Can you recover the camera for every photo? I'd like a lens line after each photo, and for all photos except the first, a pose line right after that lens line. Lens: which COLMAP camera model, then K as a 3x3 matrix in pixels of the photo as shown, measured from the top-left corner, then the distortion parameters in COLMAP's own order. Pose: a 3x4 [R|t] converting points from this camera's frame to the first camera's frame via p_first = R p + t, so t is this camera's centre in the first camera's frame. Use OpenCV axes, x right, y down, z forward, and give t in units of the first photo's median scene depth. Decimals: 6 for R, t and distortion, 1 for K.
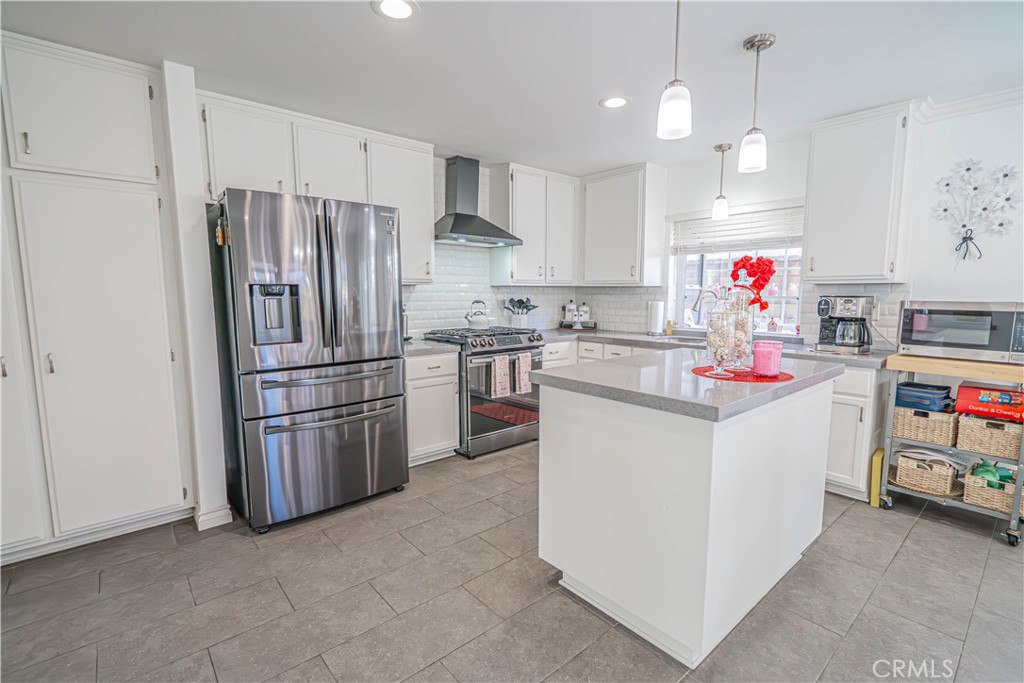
lens RADIAL K [[465.0, 0, 517.4], [0, 465.0, 345.6], [0, 0, 1]] dist [-0.003428, 0.000227]
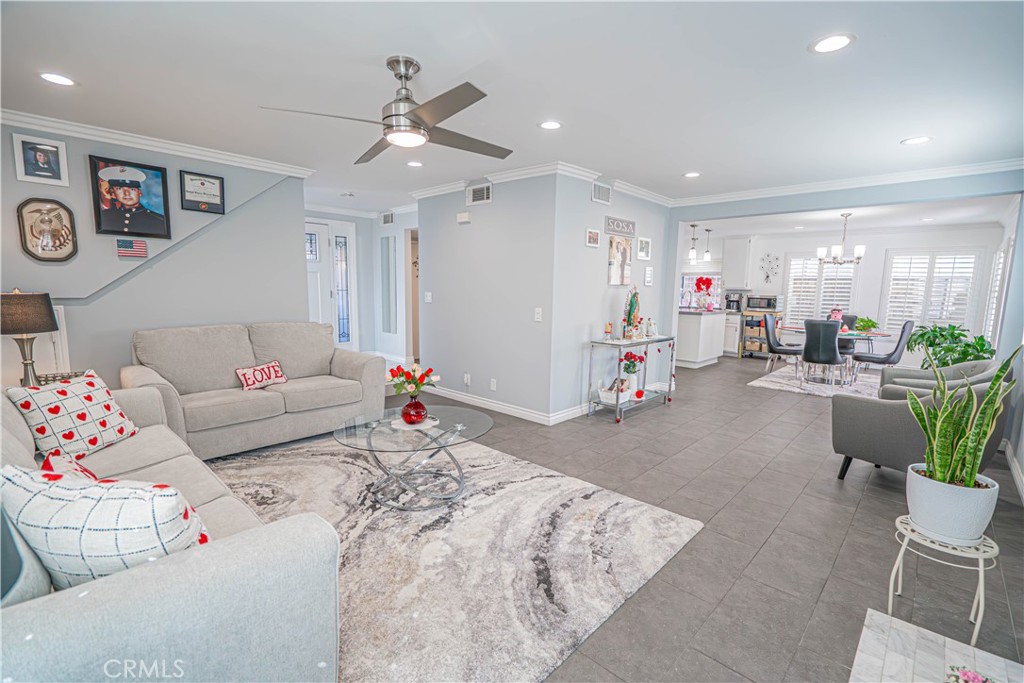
lens RADIAL K [[465.0, 0, 517.4], [0, 465.0, 345.6], [0, 0, 1]] dist [-0.003428, 0.000227]
pose [[0.994169, 0.005660, 0.107685, -1.169790], [-0.007273, 0.999867, 0.014596, 0.227770], [-0.107588, -0.015294, 0.994078, -2.132535]]
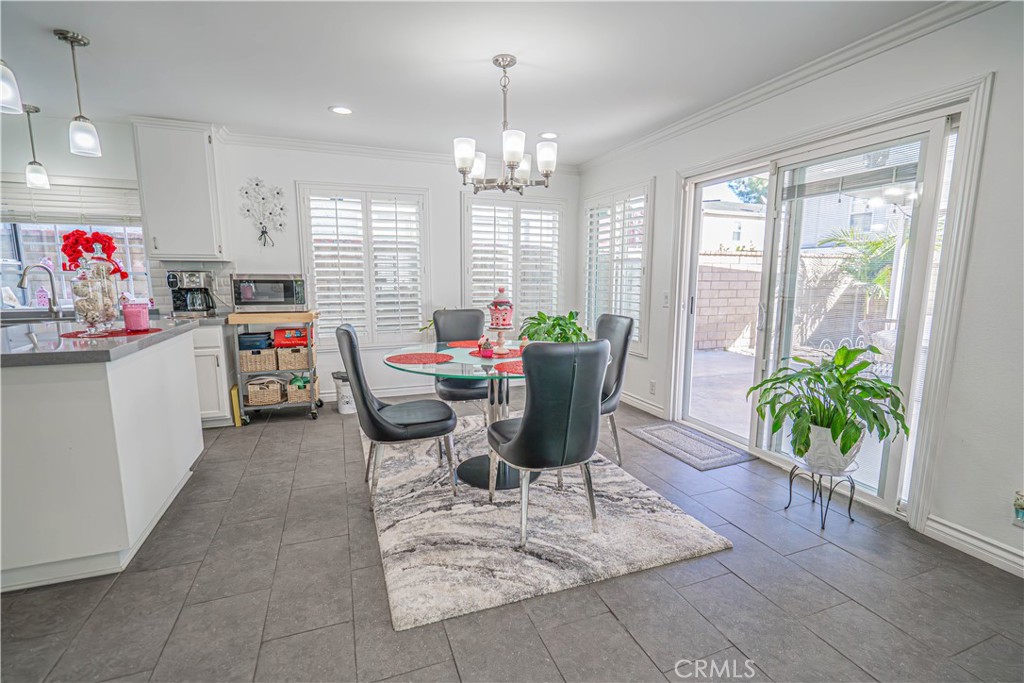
lens RADIAL K [[465.0, 0, 517.4], [0, 465.0, 345.6], [0, 0, 1]] dist [-0.003428, 0.000227]
pose [[0.337242, -0.139718, 0.930992, -0.192308], [0.104049, 0.988399, 0.110643, 0.048052], [-0.935650, 0.059555, 0.347867, -0.256862]]
